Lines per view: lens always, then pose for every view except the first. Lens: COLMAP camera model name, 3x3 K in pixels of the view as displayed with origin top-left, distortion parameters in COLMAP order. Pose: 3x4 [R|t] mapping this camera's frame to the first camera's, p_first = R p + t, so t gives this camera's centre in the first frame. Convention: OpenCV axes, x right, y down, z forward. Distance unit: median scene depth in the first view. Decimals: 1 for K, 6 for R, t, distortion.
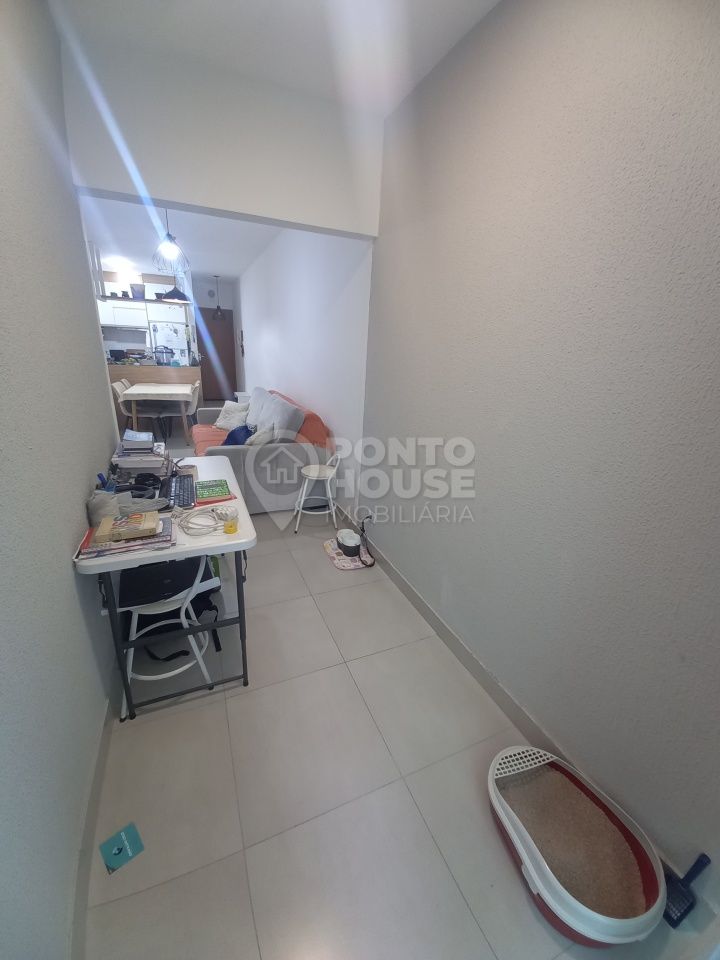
lens RADIAL K [[377.1, 0, 357.9], [0, 377.1, 478.2], [0, 0, 1]] dist [0.003707, -0.004879]
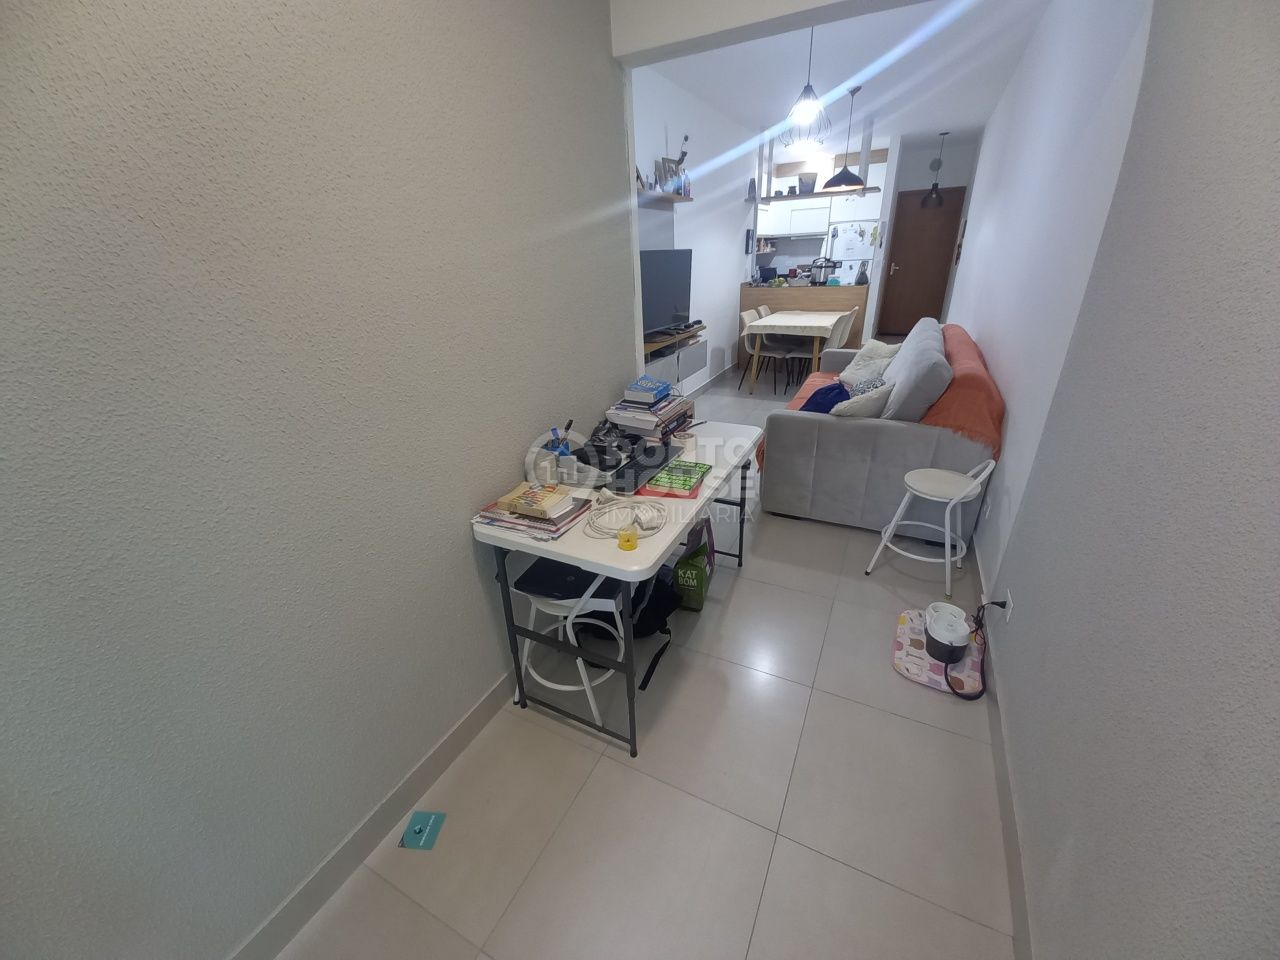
lens RADIAL K [[502.7, 0, 635.3], [0, 502.7, 487.7], [0, 0, 1]] dist [0.003707, -0.004879]
pose [[0.630709, 0.256779, -0.732305, 0.091348], [-0.184699, 0.966222, 0.179726, -0.037529], [0.753719, 0.021901, 0.656832, 0.124913]]
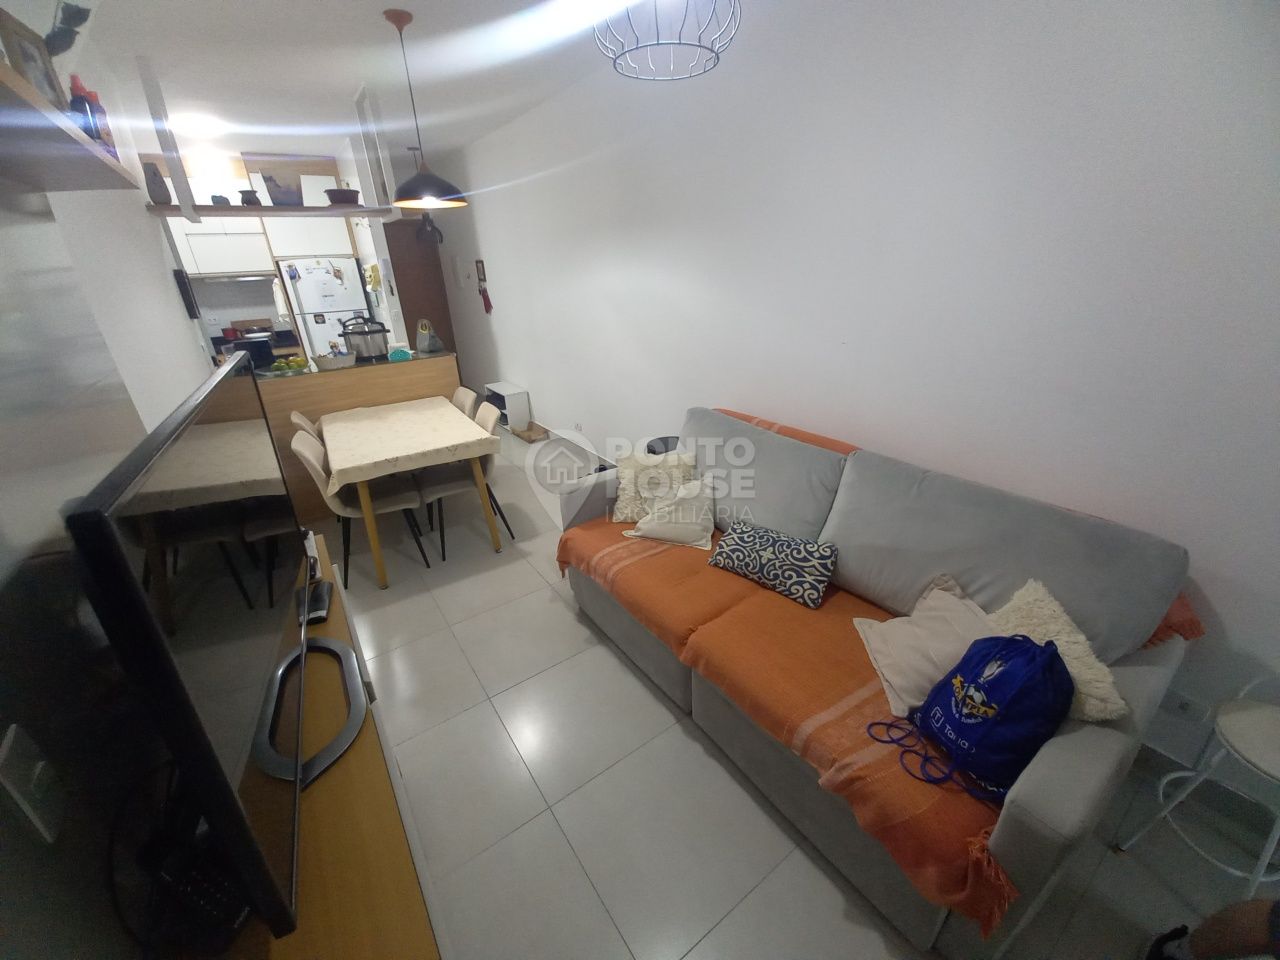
lens RADIAL K [[502.7, 0, 643.2], [0, 502.7, 487.8], [0, 0, 1]] dist [0.003707, -0.004879]
pose [[0.974389, -0.160794, 0.157196, -0.394267], [0.144958, 0.983574, 0.107558, -0.211239], [-0.171909, -0.082016, 0.981693, 0.439580]]
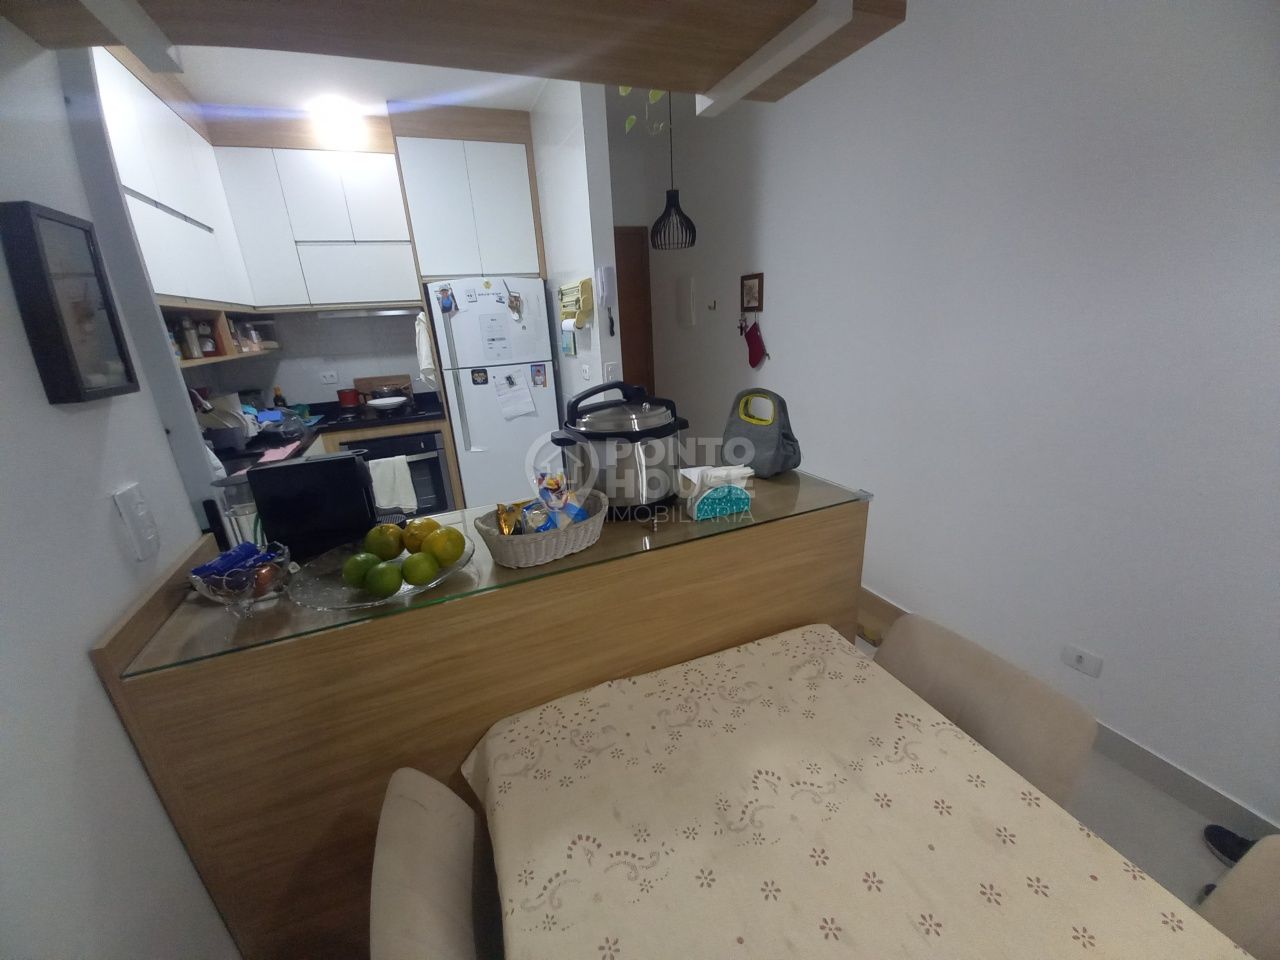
lens RADIAL K [[502.7, 0, 645.9], [0, 502.7, 490.5], [0, 0, 1]] dist [0.003707, -0.004879]
pose [[0.994877, -0.096074, -0.031457, -0.614429], [0.096076, 0.995373, -0.001435, -0.377722], [0.031449, -0.001595, 0.999504, 0.984341]]
